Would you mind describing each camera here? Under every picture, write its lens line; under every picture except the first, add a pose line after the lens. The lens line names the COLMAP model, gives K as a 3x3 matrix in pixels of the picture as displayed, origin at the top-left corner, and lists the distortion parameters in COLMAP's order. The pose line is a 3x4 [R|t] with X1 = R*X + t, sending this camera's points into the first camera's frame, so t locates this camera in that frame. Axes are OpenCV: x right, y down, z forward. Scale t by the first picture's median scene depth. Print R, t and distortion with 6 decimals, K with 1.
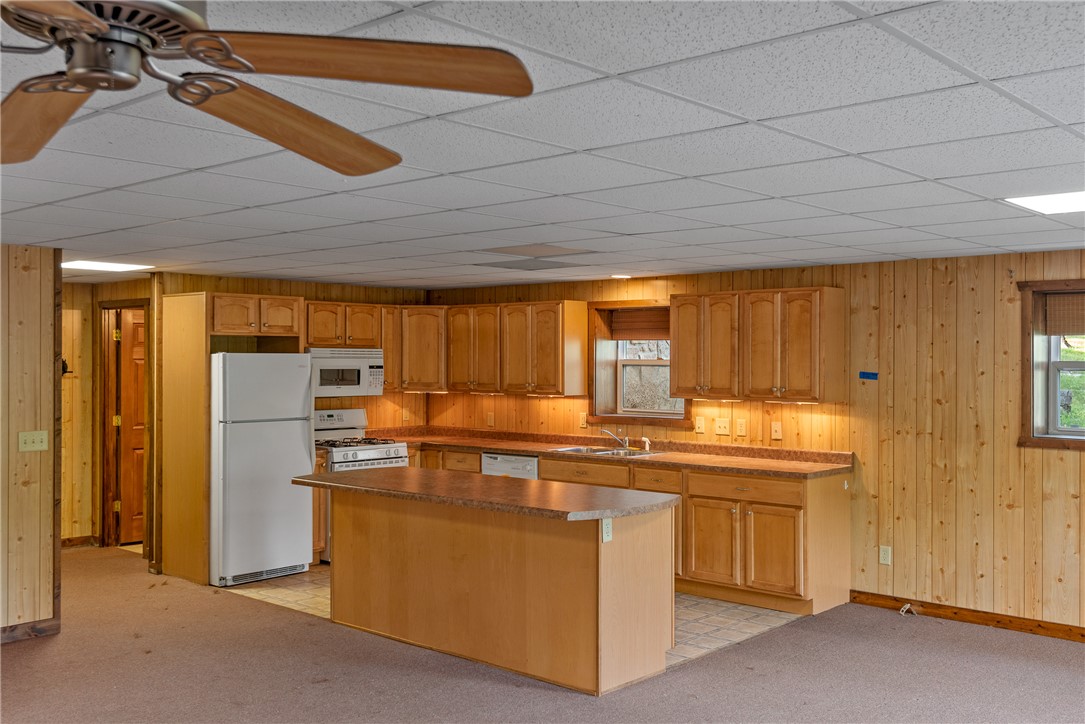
lens RADIAL K [[1053.7, 0, 547.1], [0, 1053.7, 363.4], [0, 0, 1]] dist [0.012551, -0.001957]
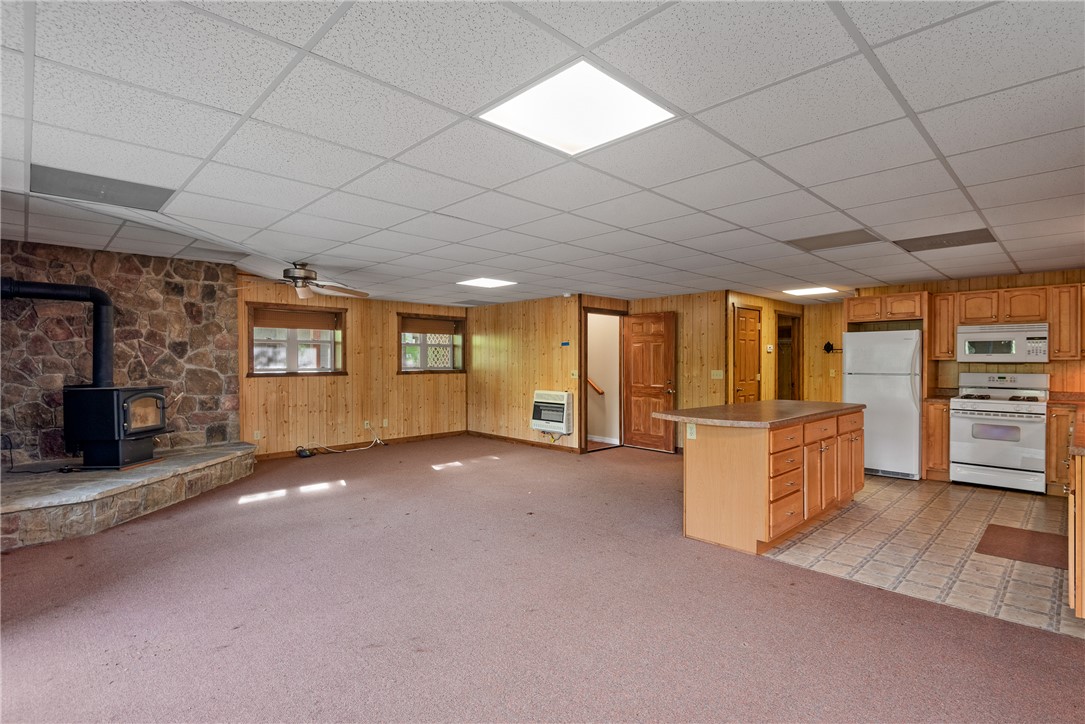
lens RADIAL K [[527.1, 0, 546.3], [0, 527.1, 362.2], [0, 0, 1]] dist [0.002879, -0.000587]
pose [[-0.057965, -0.000153, -0.998319, 0.634048], [-0.003789, 0.999993, 0.000066, 0.043836], [0.998311, 0.003786, -0.057965, 0.630415]]
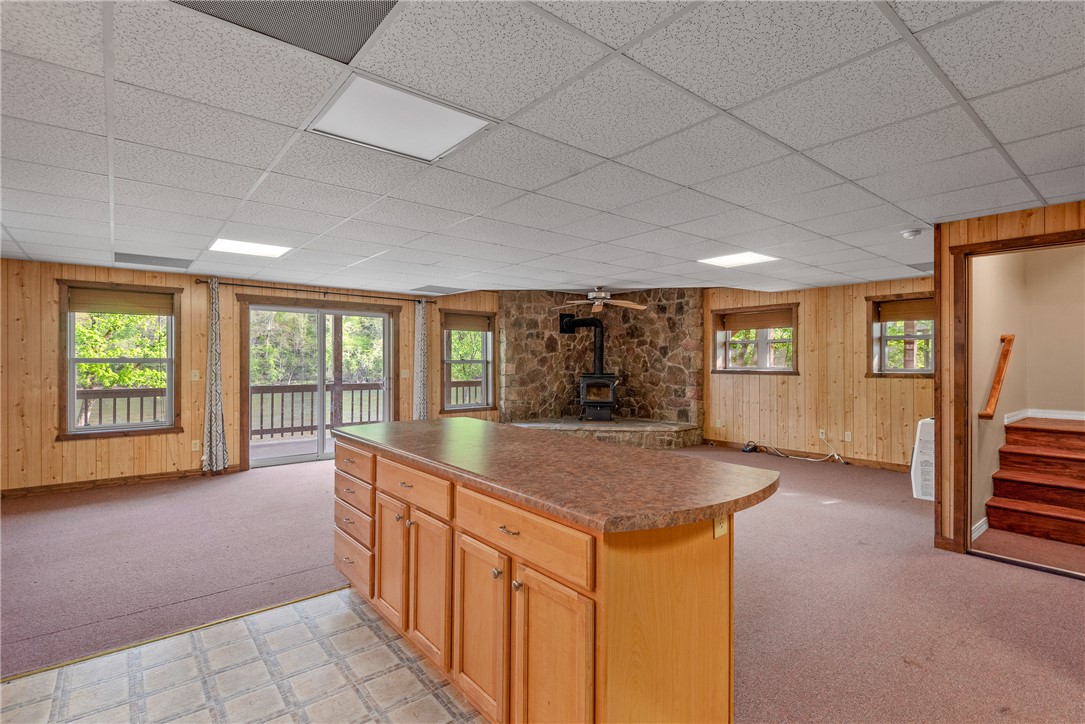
lens RADIAL K [[517.1, 0, 542.5], [0, 517.1, 362.0], [0, 0, 1]] dist [0.028920, -0.000238]
pose [[-0.988382, -0.003898, 0.151937, -0.139849], [-0.002914, 0.999973, 0.006697, 0.041745], [-0.151959, 0.006176, -0.988367, 1.234302]]
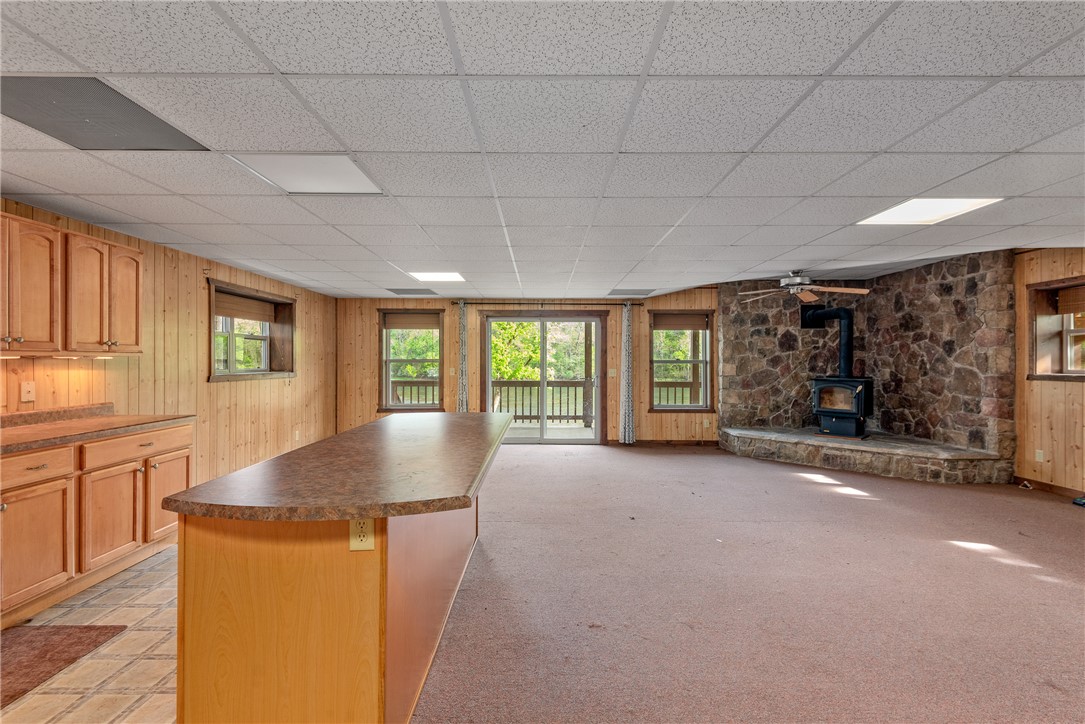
lens RADIAL K [[493.0, 0, 543.7], [0, 493.0, 361.5], [0, 0, 1]] dist [0.033687, -0.017752]
pose [[-0.672646, -0.004189, 0.739952, -0.411117], [0.001459, 0.999975, 0.006988, 0.040571], [-0.739963, 0.005780, -0.672623, 1.060489]]
